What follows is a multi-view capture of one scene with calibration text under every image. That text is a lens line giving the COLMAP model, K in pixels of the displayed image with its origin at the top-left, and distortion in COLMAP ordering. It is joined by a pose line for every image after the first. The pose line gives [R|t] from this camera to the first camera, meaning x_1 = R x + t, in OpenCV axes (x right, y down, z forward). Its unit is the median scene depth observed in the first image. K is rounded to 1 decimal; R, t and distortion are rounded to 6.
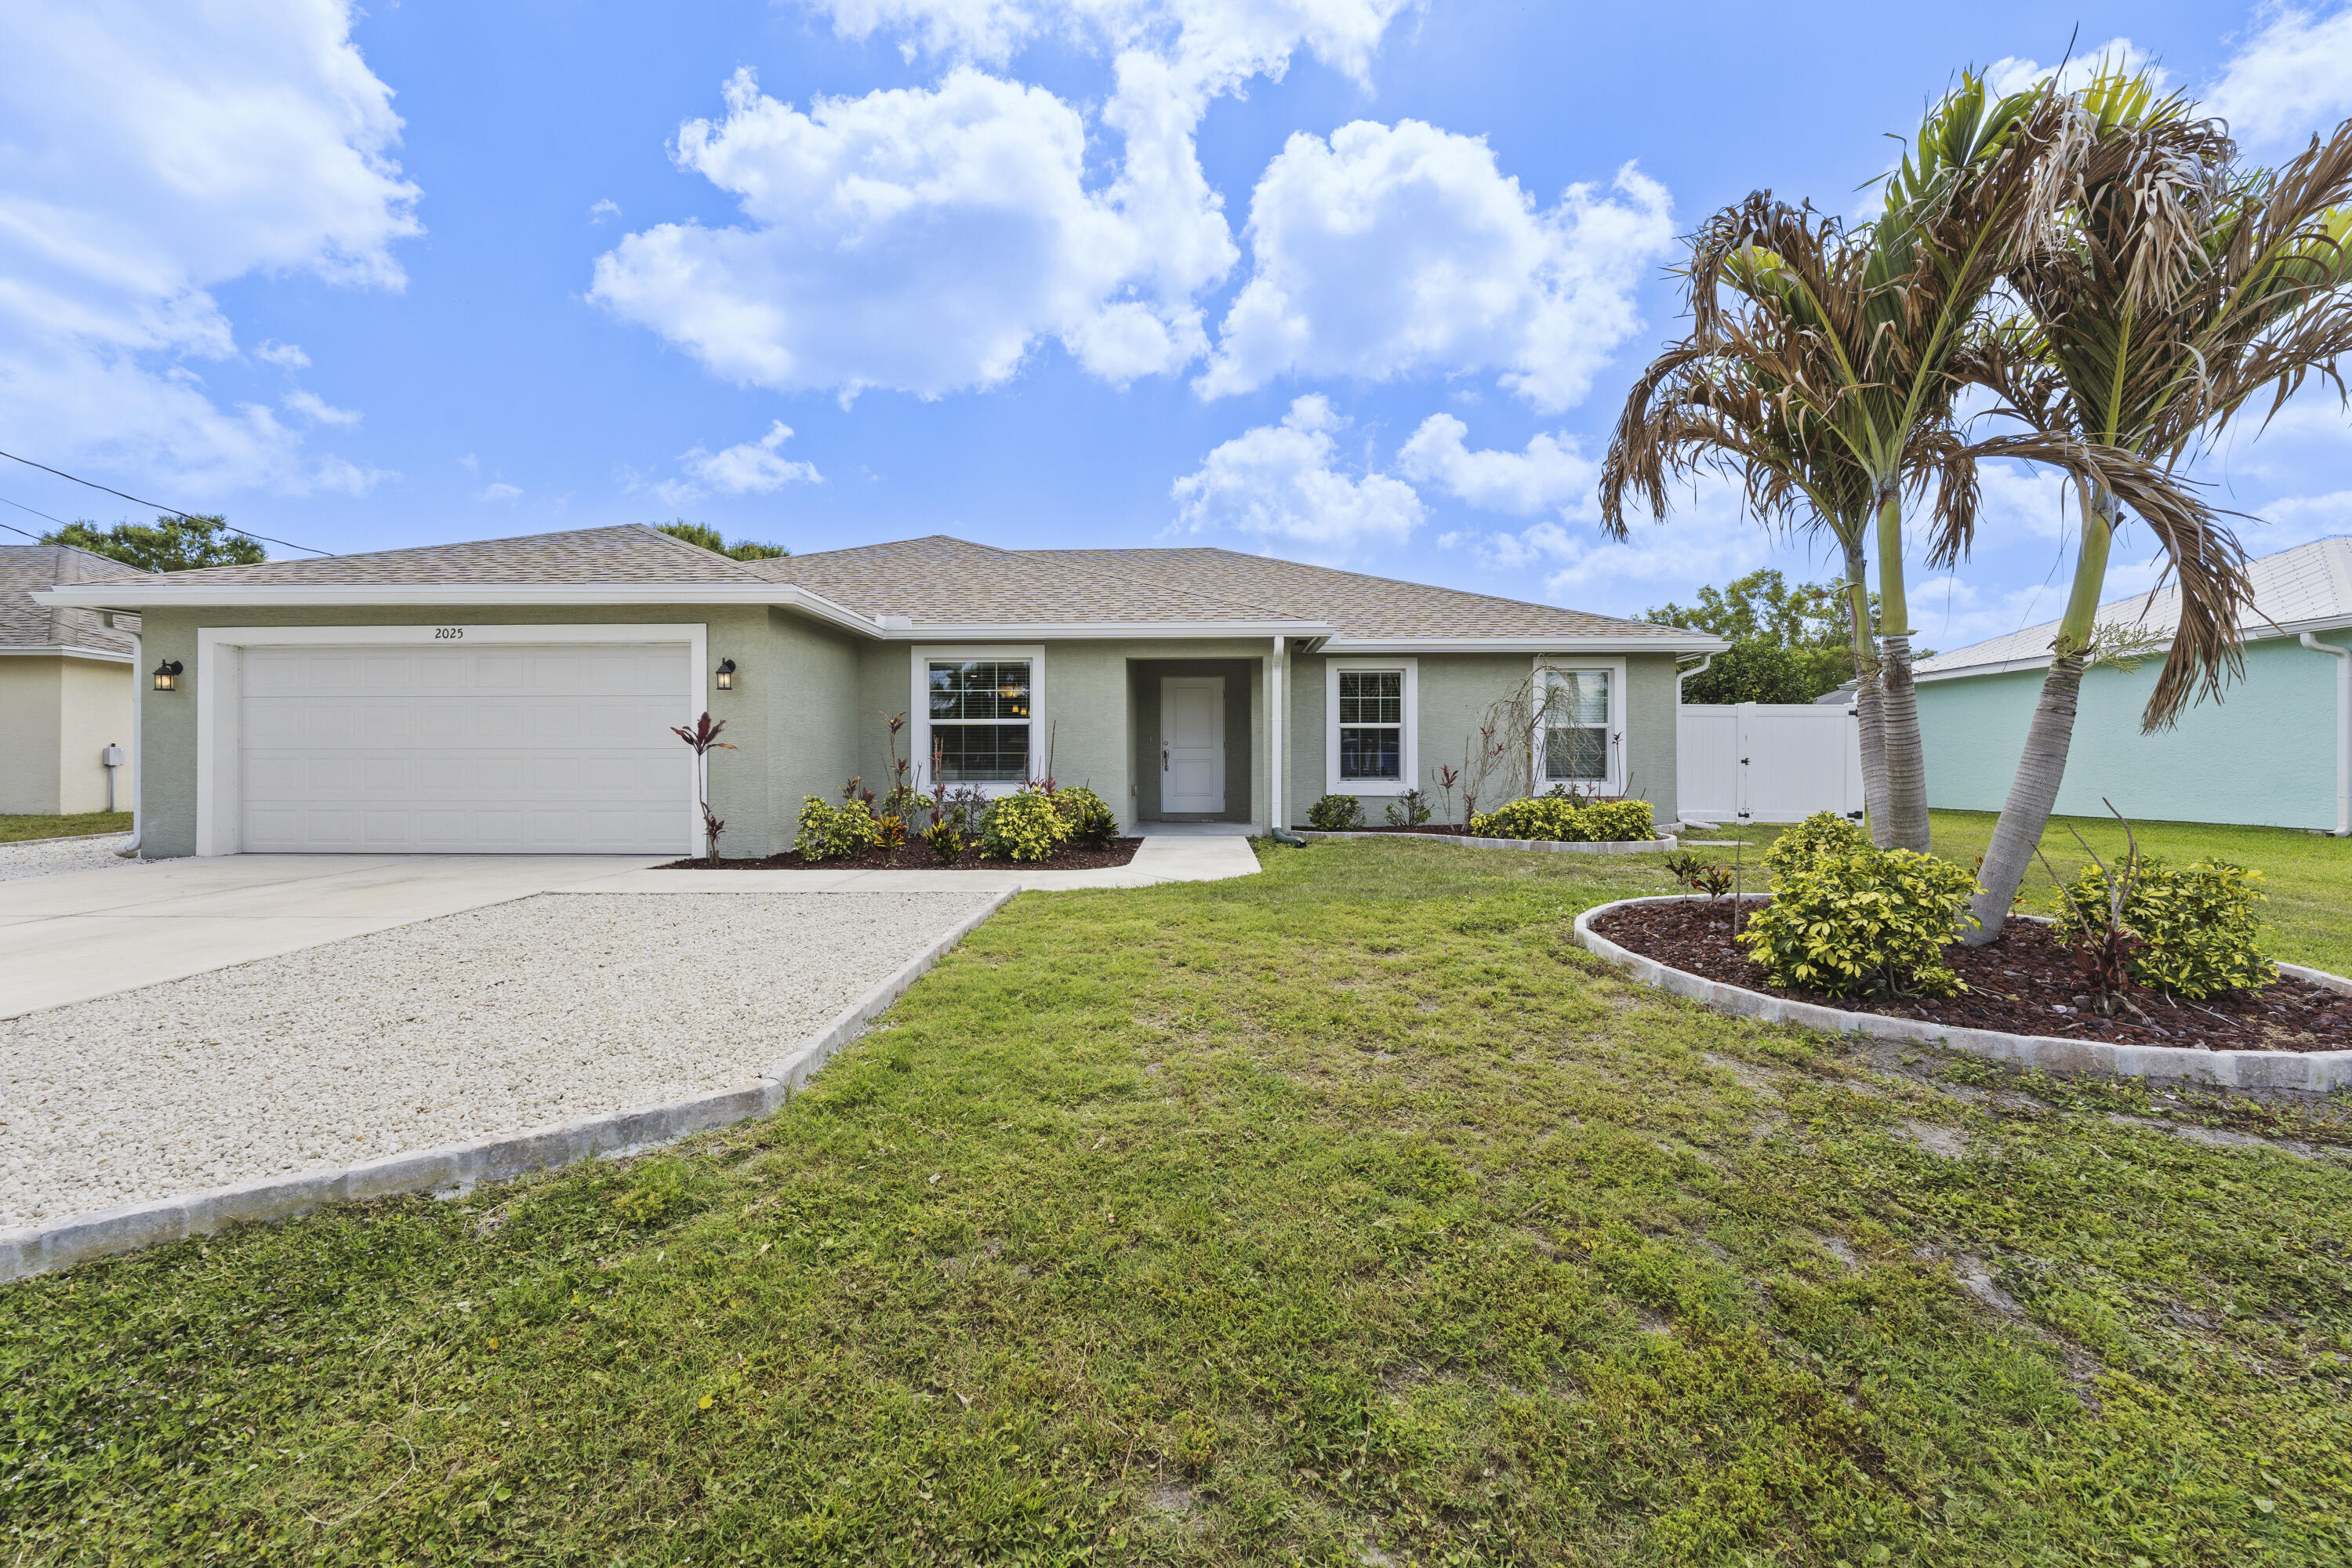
lens RADIAL K [[959.9, 0, 1167.1], [0, 959.9, 765.5], [0, 0, 1]] dist [0.001936, 0.000096]
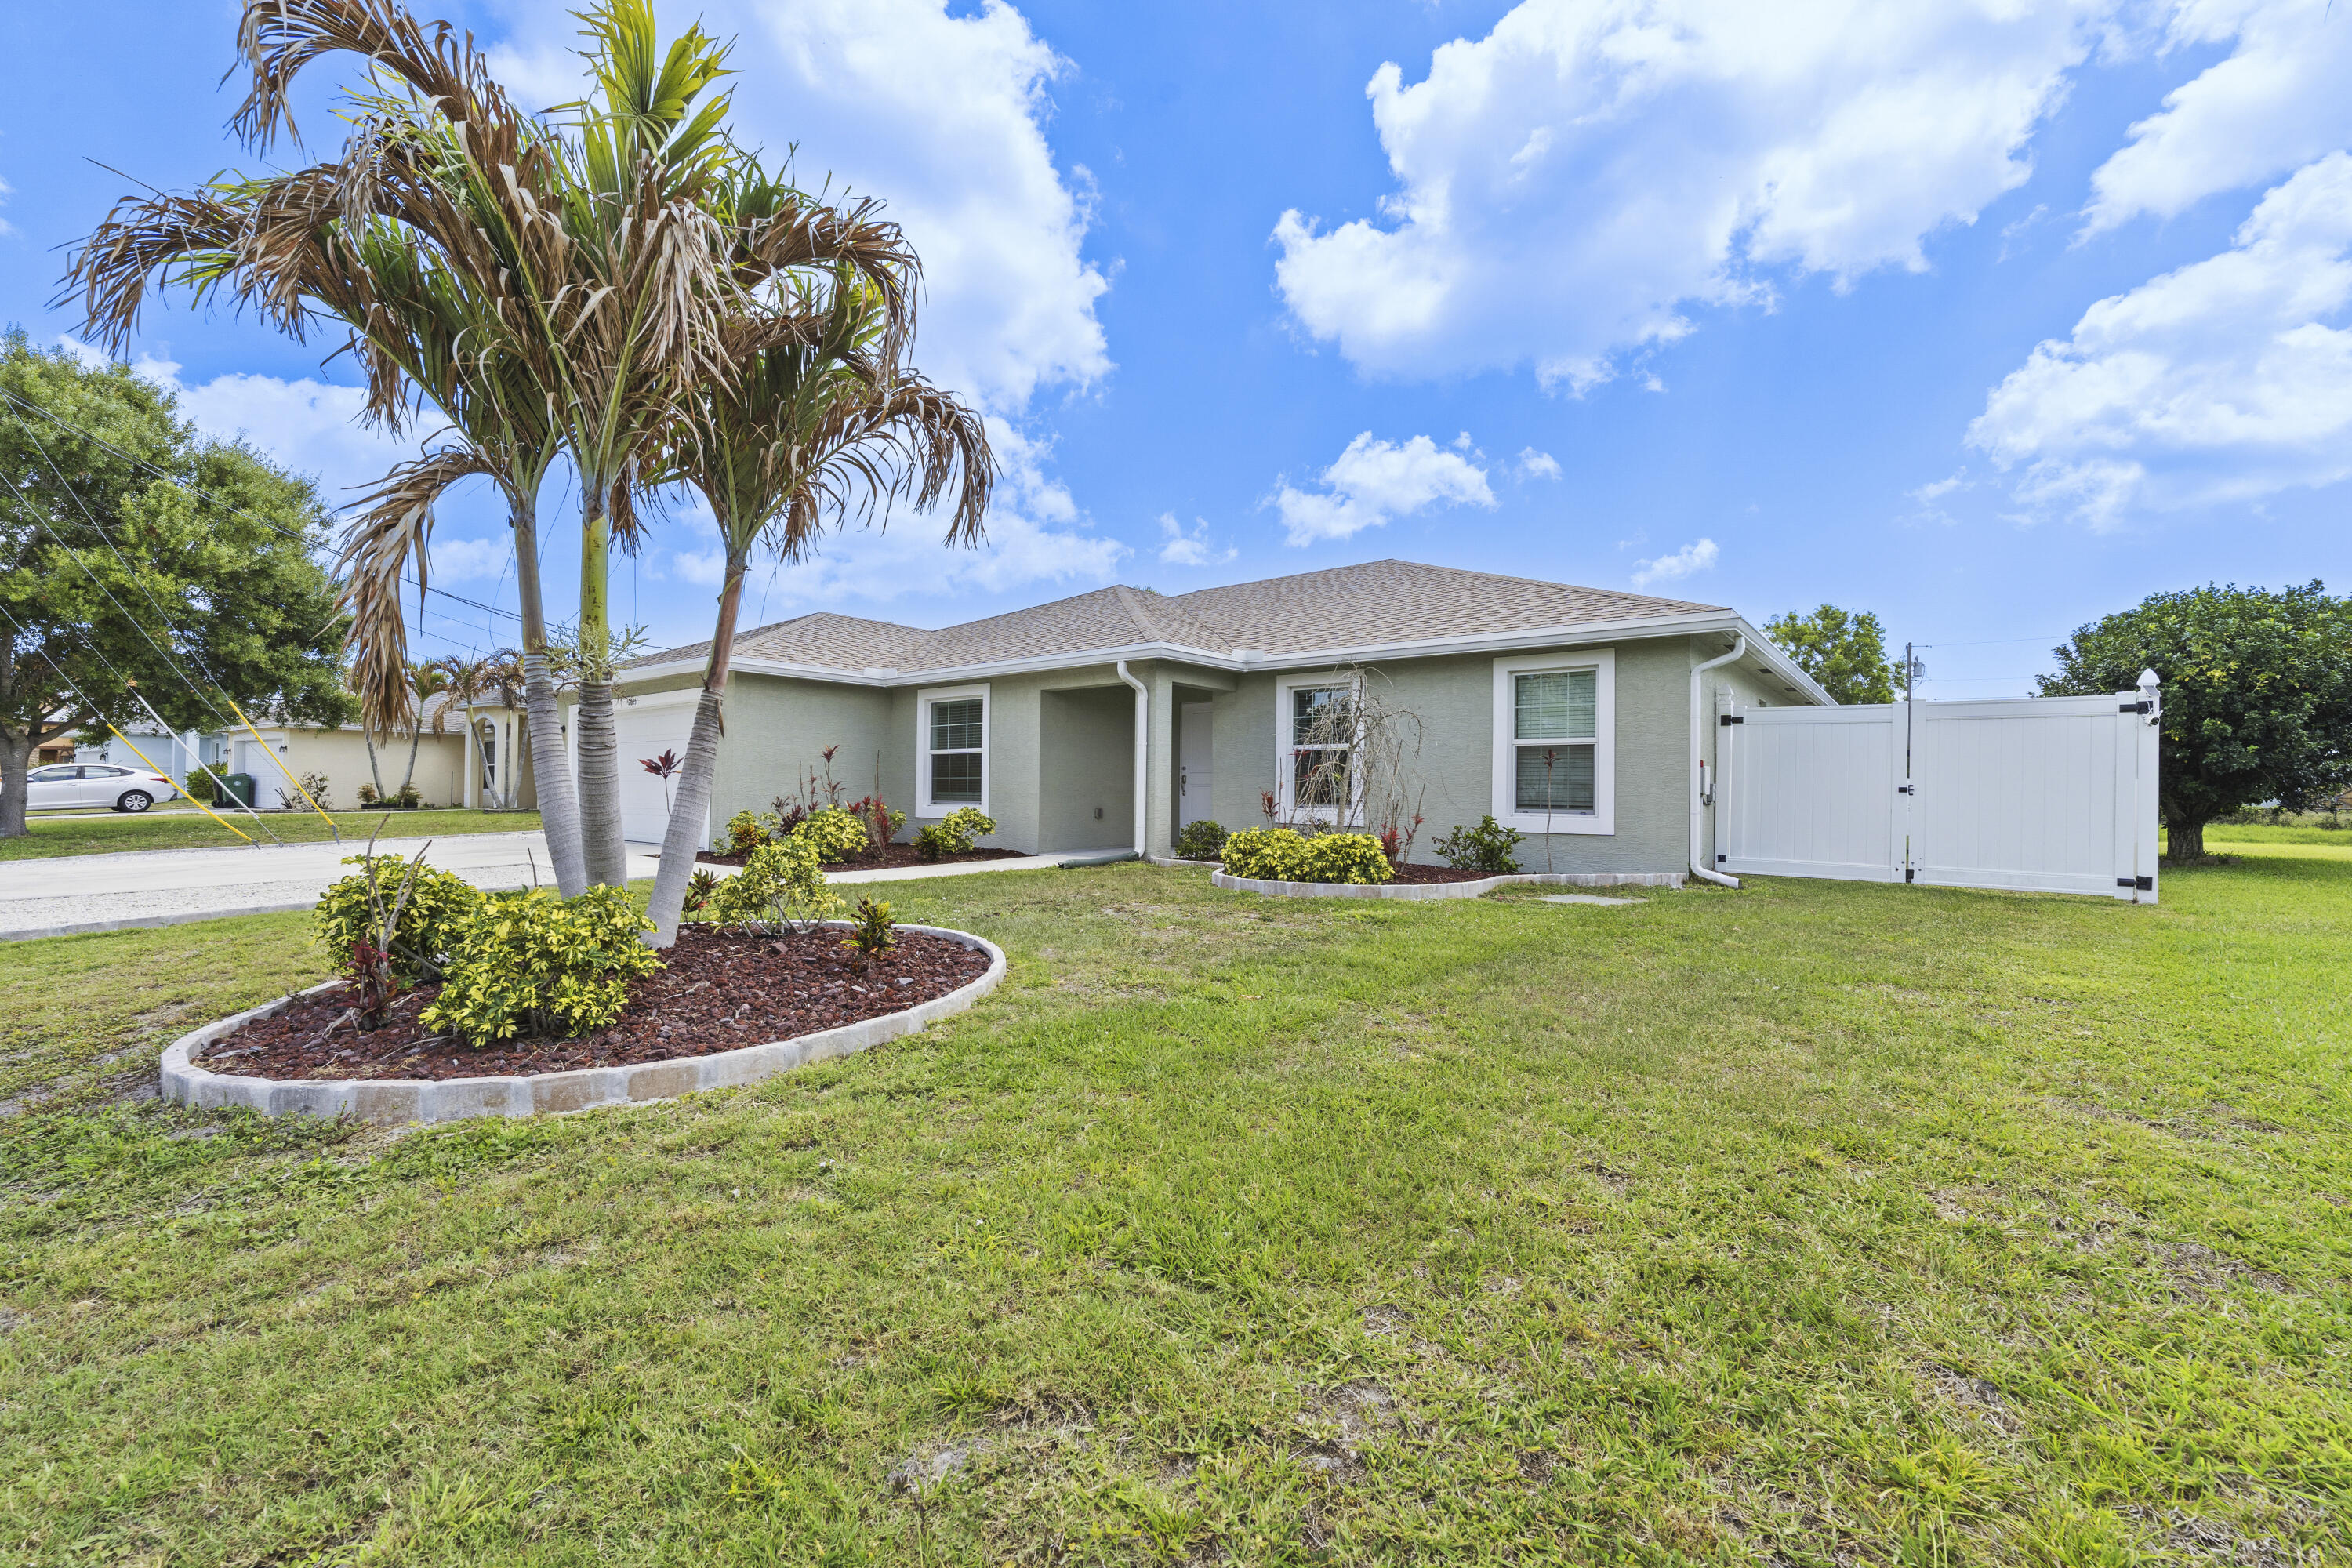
lens RADIAL K [[959.9, 0, 1162.3], [0, 959.9, 791.7], [0, 0, 1]] dist [0.001936, 0.000096]
pose [[0.800761, 0.007417, -0.598938, 0.703439], [-0.006404, 0.999972, 0.003821, -0.002605], [0.598950, 0.000776, 0.800786, 0.213653]]
